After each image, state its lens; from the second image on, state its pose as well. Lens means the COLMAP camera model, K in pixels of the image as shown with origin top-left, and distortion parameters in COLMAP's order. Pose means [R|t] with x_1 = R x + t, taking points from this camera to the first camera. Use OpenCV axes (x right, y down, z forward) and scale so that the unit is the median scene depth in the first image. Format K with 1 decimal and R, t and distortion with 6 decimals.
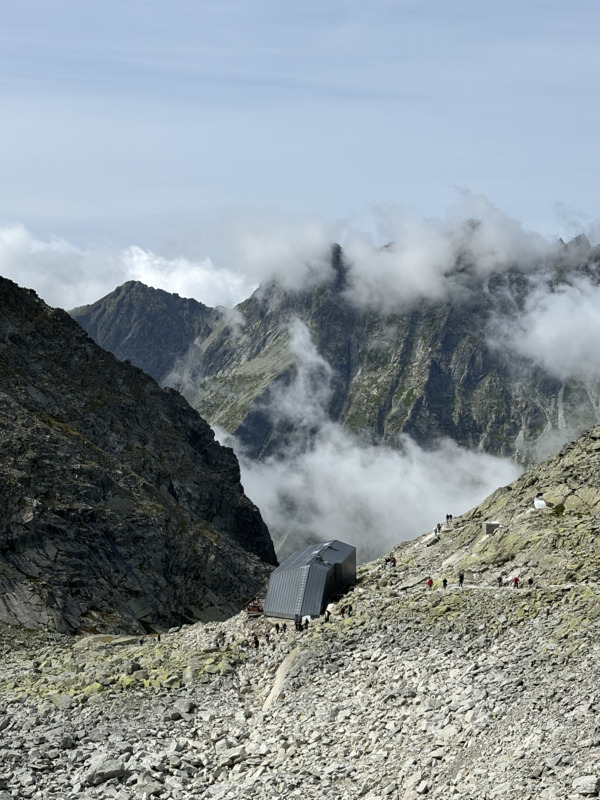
lens RADIAL K [[1245.7, 0, 304.1], [0, 1245.7, 403.2], [0, 0, 1]] dist [0.108059, 0.000000]
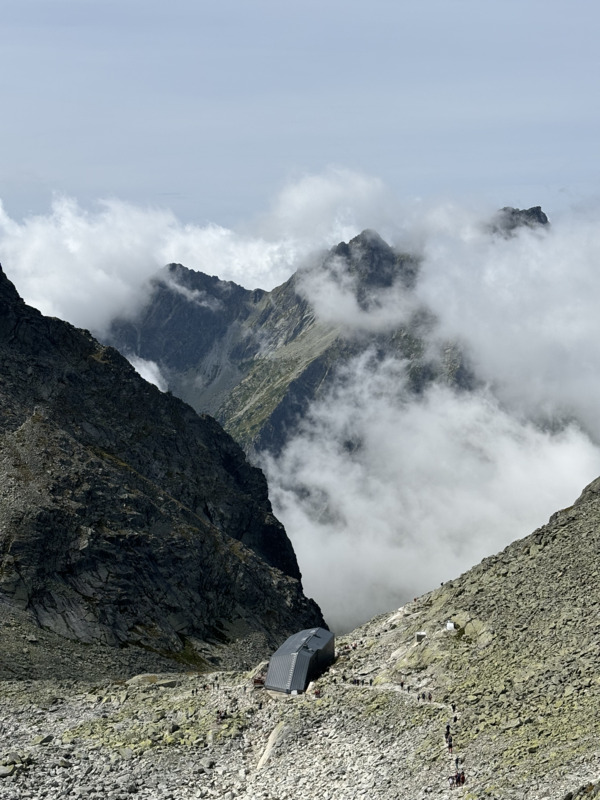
lens RADIAL K [[1245.7, 0, 293.8], [0, 1245.7, 398.7], [0, 0, 1]] dist [0.108059, 0.000000]
pose [[0.999122, 0.015570, -0.038886, 0.020003], [-0.014740, 0.999659, 0.021537, -0.074625], [0.039208, -0.020945, 0.999012, -0.163253]]
